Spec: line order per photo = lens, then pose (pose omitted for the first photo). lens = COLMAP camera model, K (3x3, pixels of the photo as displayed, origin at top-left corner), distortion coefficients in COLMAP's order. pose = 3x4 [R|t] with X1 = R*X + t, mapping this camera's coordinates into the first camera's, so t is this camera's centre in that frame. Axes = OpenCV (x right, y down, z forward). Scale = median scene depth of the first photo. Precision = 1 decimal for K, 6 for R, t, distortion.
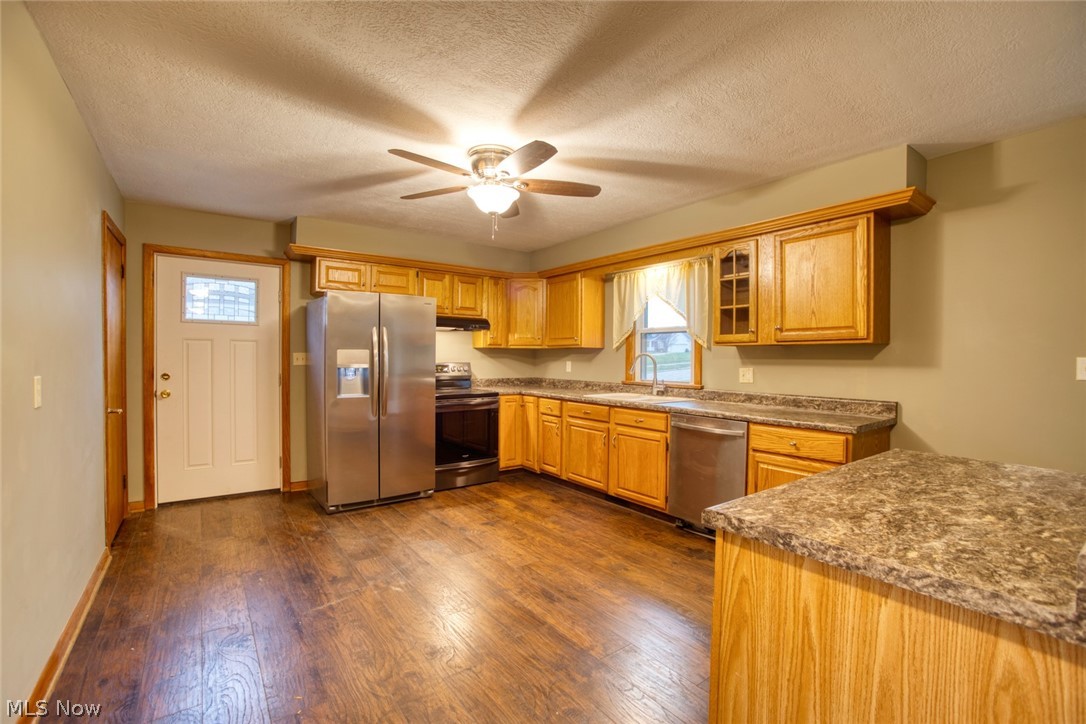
lens RADIAL K [[472.1, 0, 543.0], [0, 472.1, 362.0], [0, 0, 1]] dist [-0.039585, 0.000363]
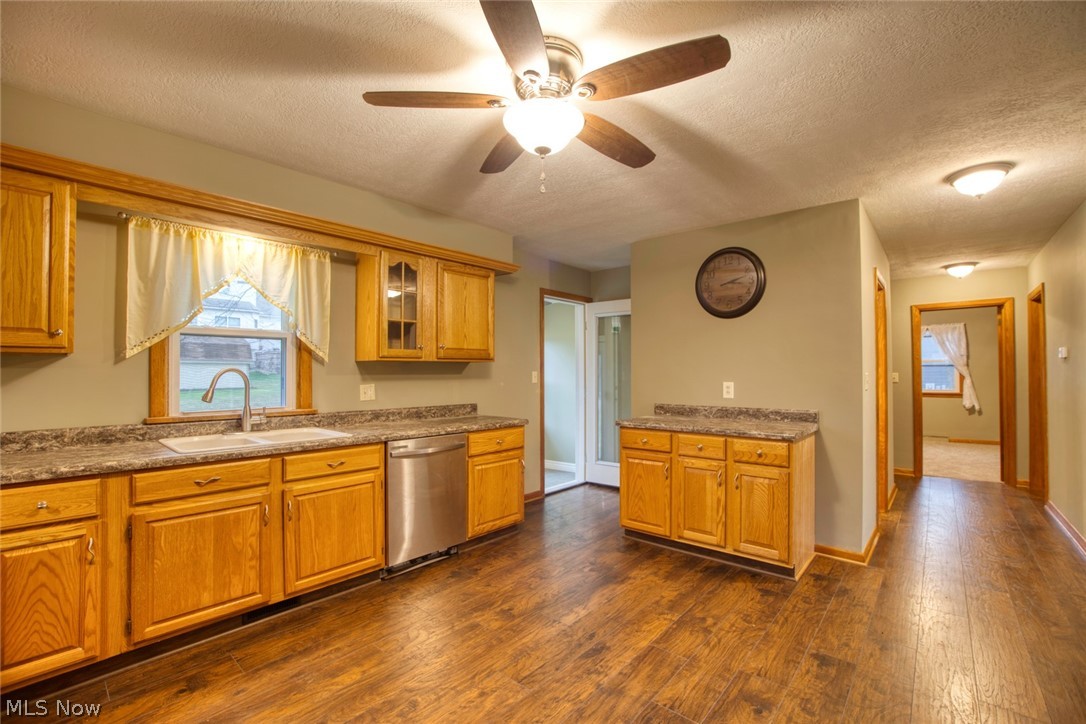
lens RADIAL K [[472.1, 0, 543.0], [0, 472.1, 362.0], [0, 0, 1]] dist [-0.039585, 0.000363]
pose [[-0.195069, 0.021949, 0.980544, -0.550112], [0.016501, 0.999681, -0.019095, -0.008720], [-0.980651, 0.012455, -0.195369, 0.848696]]
